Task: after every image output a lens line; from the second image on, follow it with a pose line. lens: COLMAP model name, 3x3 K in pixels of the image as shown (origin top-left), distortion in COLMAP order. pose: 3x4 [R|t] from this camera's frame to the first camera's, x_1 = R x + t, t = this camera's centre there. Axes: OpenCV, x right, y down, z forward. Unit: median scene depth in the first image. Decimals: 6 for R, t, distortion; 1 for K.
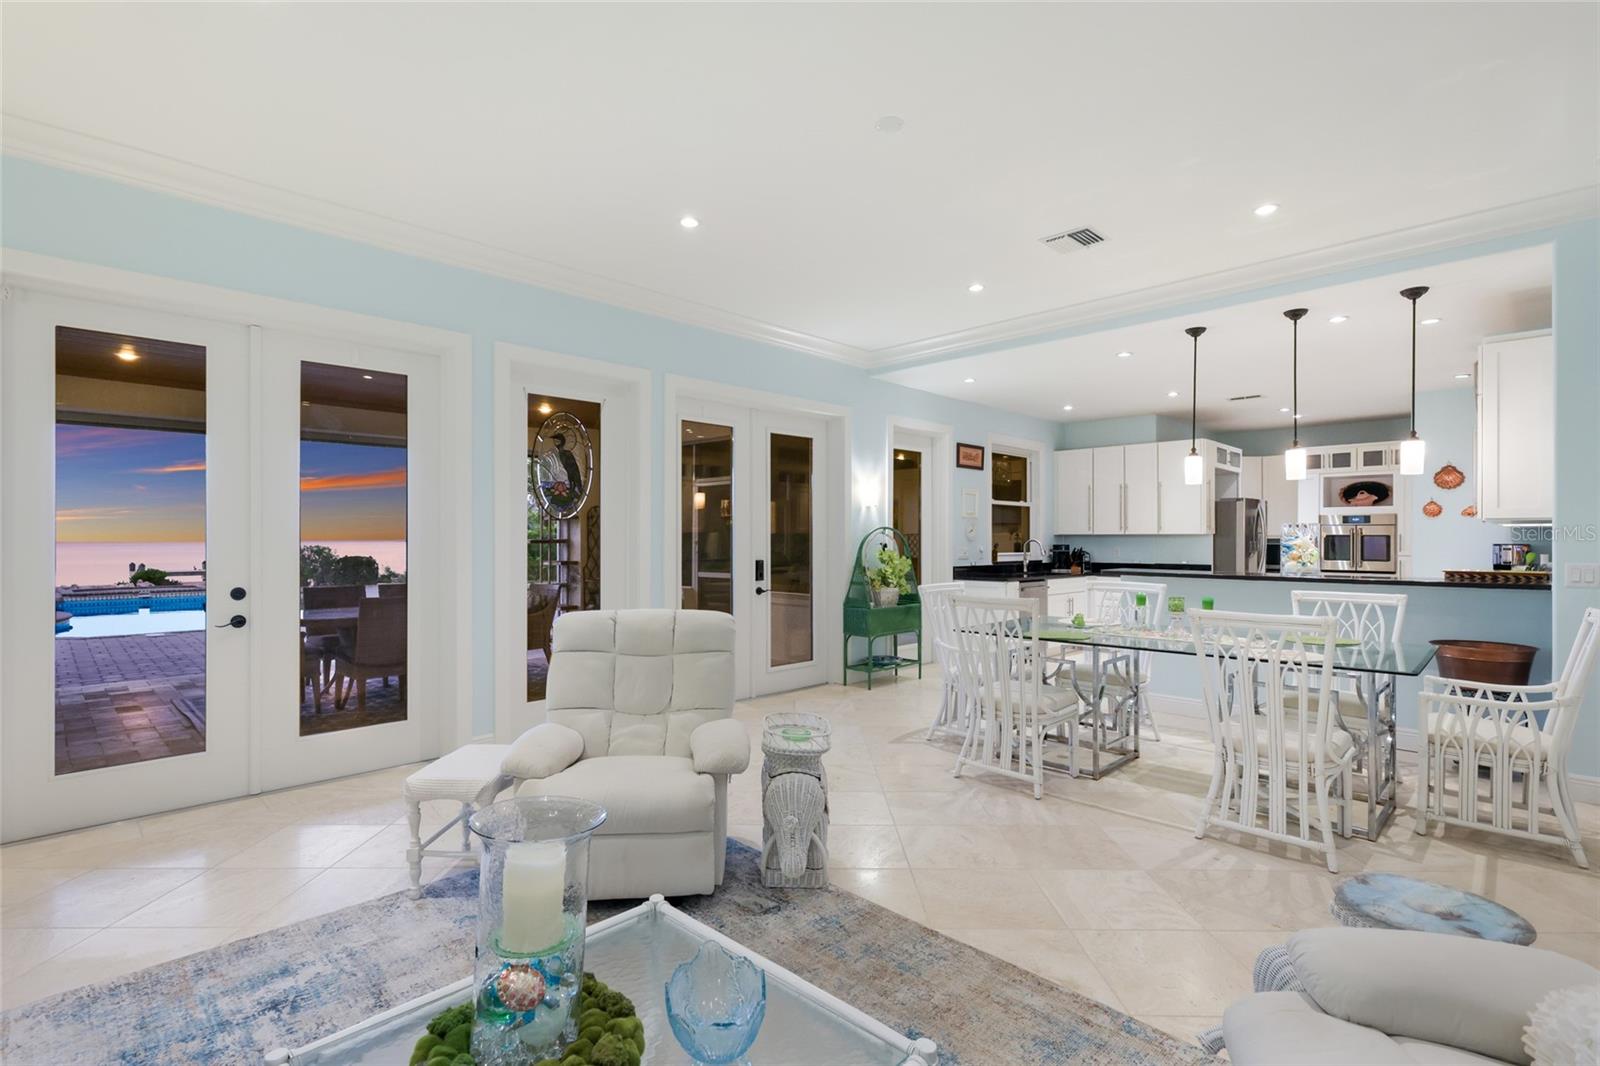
lens RADIAL K [[761.6, 0, 795.1], [0, 761.6, 539.2], [0, 0, 1]] dist [0.015977, -0.001791]
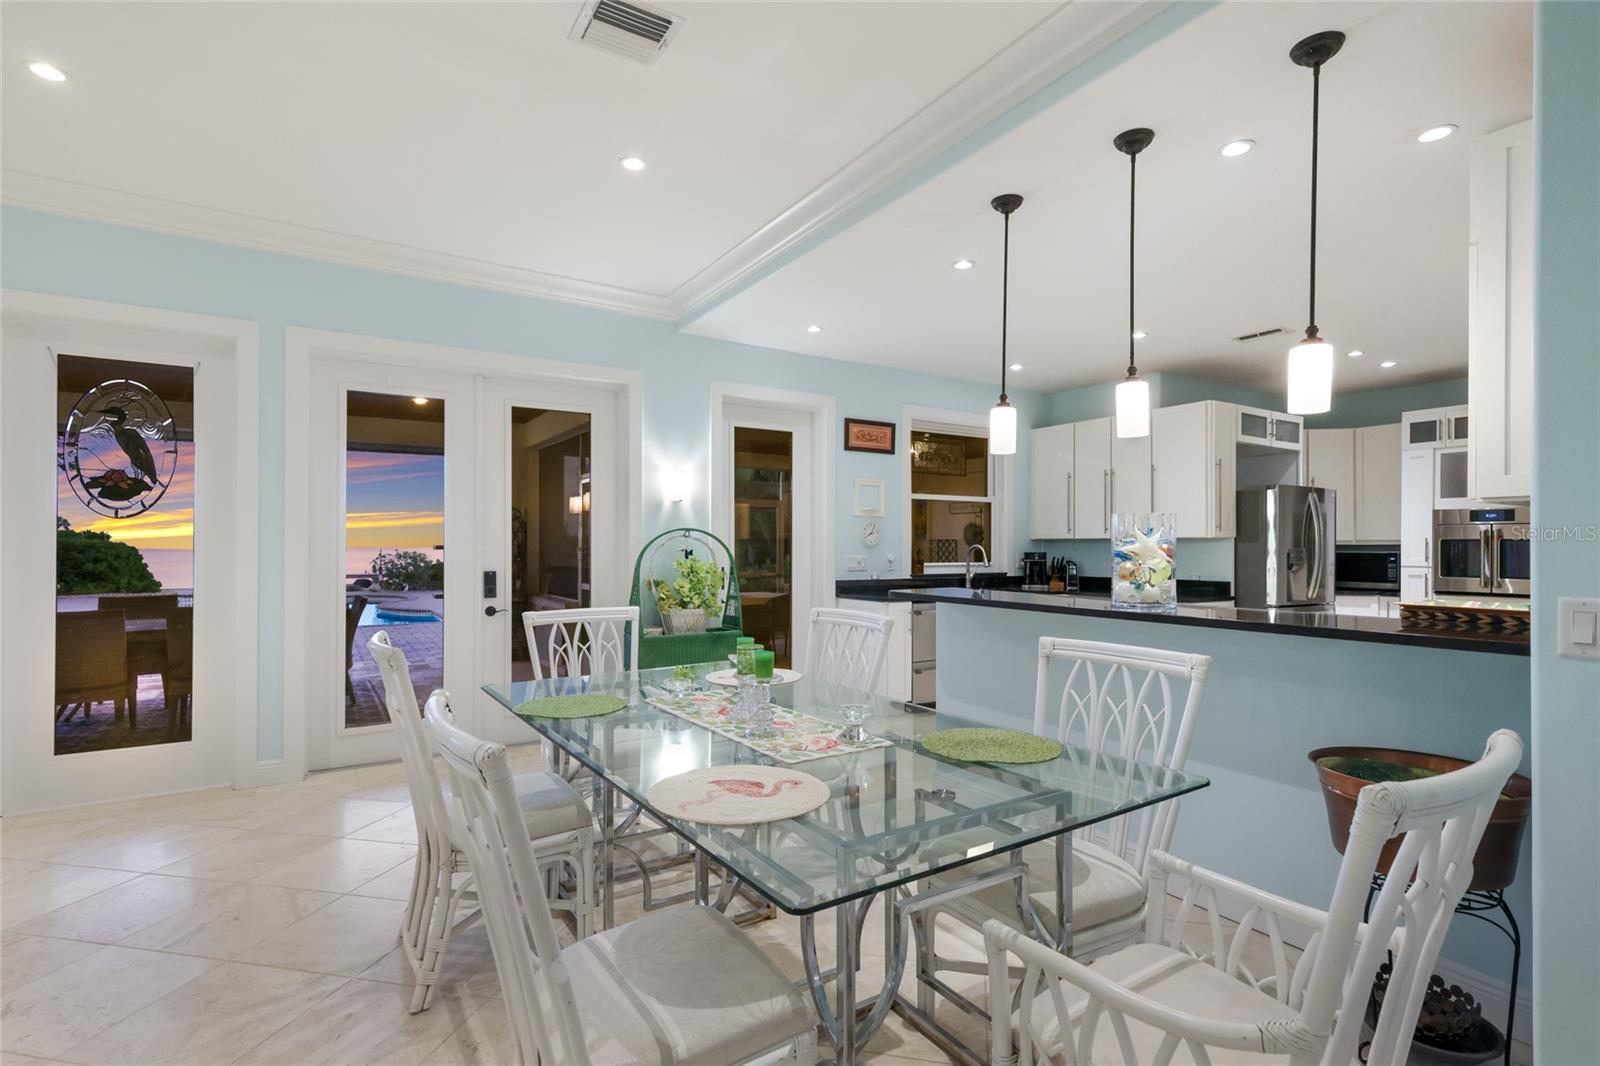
lens RADIAL K [[761.6, 0, 791.2], [0, 761.6, 546.0], [0, 0, 1]] dist [0.015977, -0.001791]
pose [[0.973955, -0.000475, -0.226740, 0.347769], [0.000129, 0.999999, -0.001539, 0.002579], [0.226741, 0.001470, 0.973954, 0.256365]]
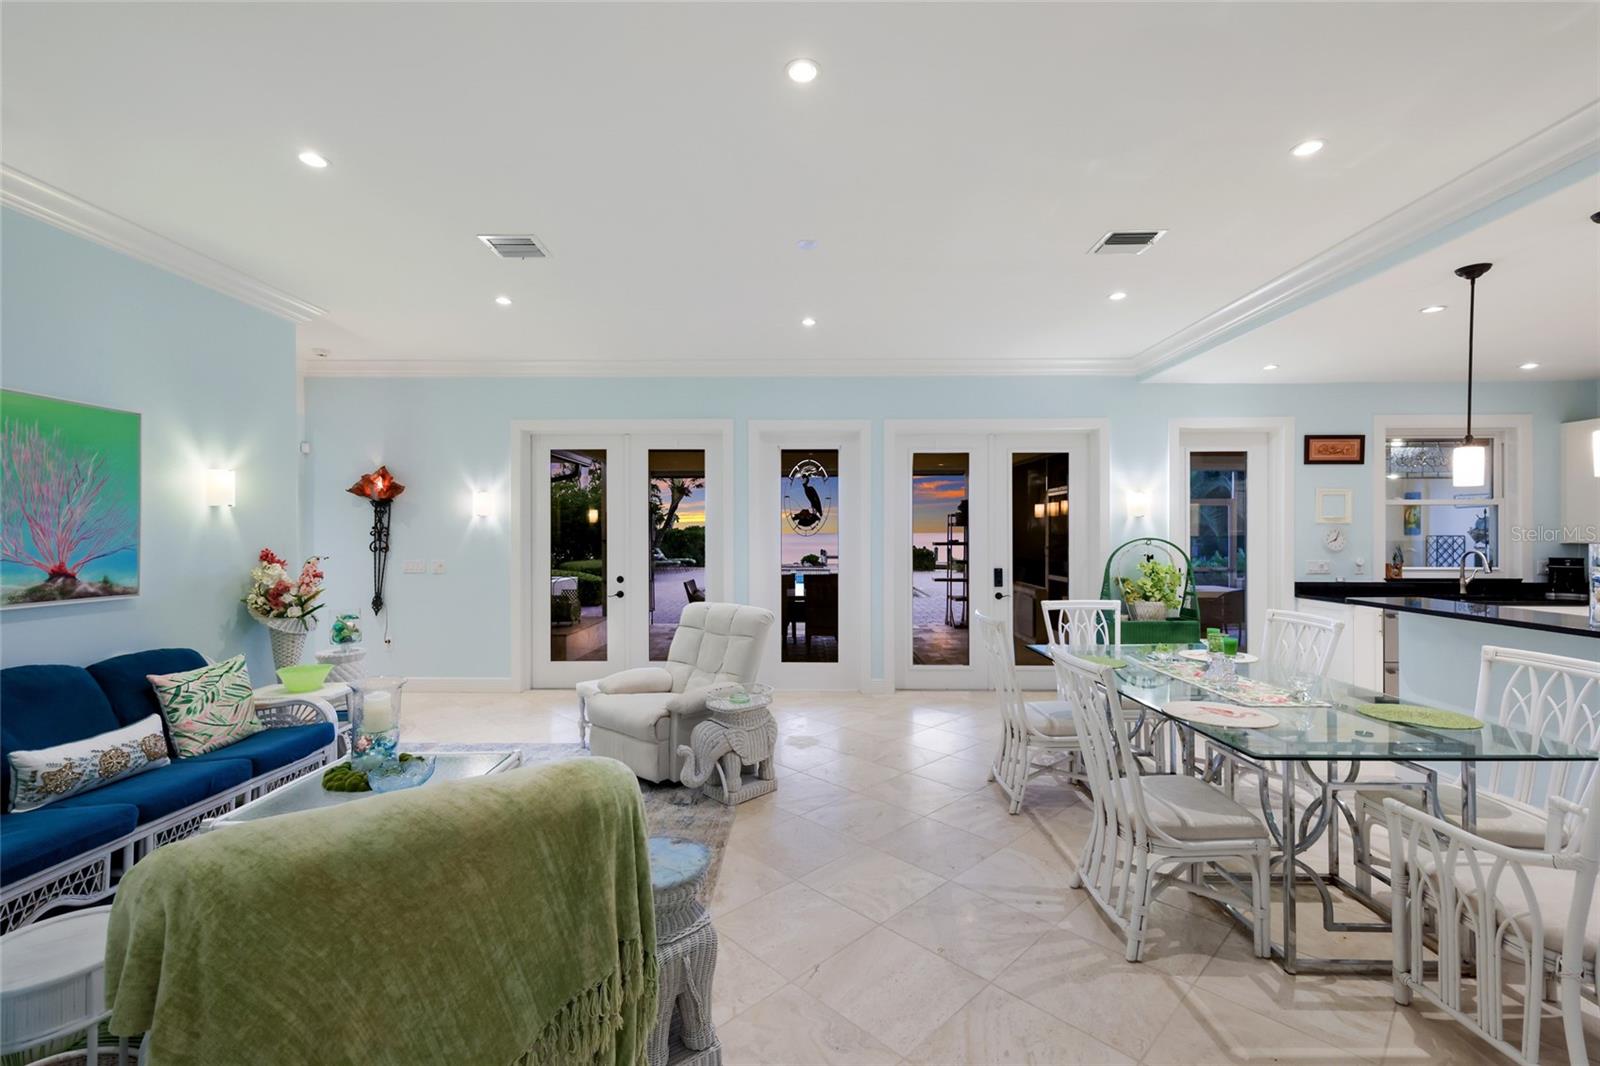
lens RADIAL K [[686.4, 0, 804.2], [0, 686.4, 531.7], [0, 0, 1]] dist [0.014701, 0.000104]
pose [[0.700080, -0.002450, -0.714060, 0.387481], [0.001853, 0.999997, -0.001614, -0.020519], [0.714062, -0.000194, 0.700082, 0.071658]]
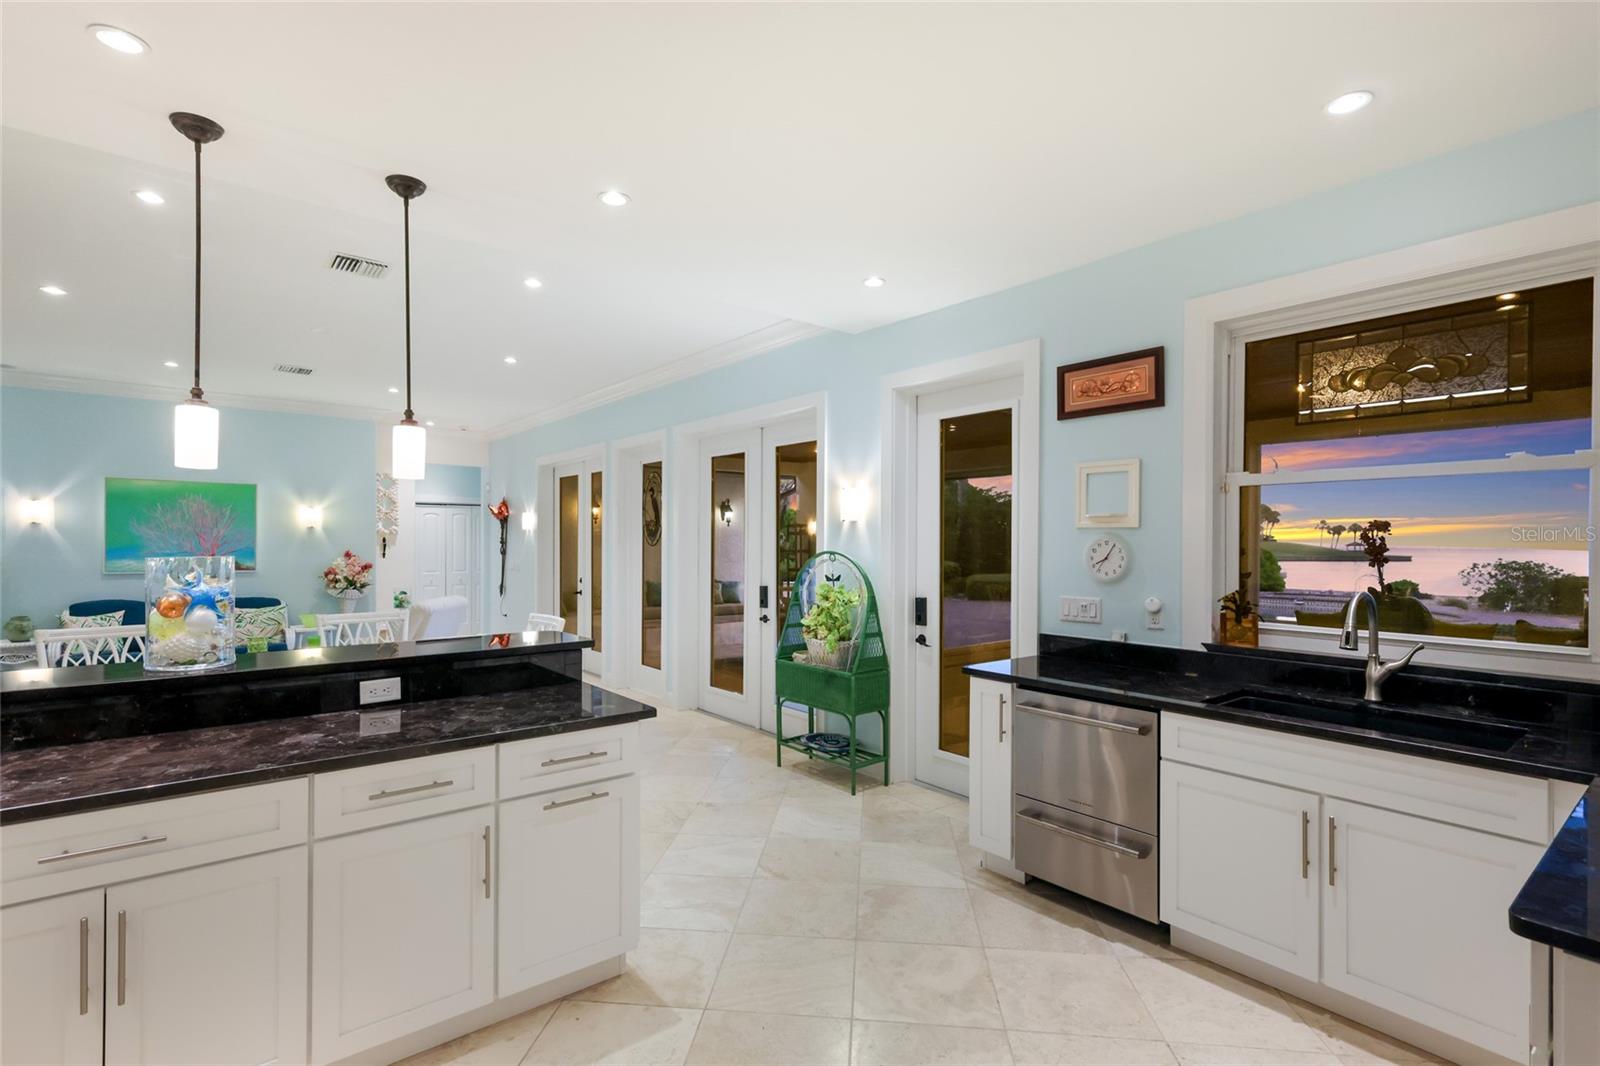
lens RADIAL K [[761.6, 0, 794.2], [0, 761.6, 539.7], [0, 0, 1]] dist [0.015977, -0.001791]
pose [[-0.118105, -0.006069, -0.992983, 0.720090], [-0.004187, 0.999975, -0.005614, -0.019800], [0.992992, 0.003495, -0.118127, 0.935673]]
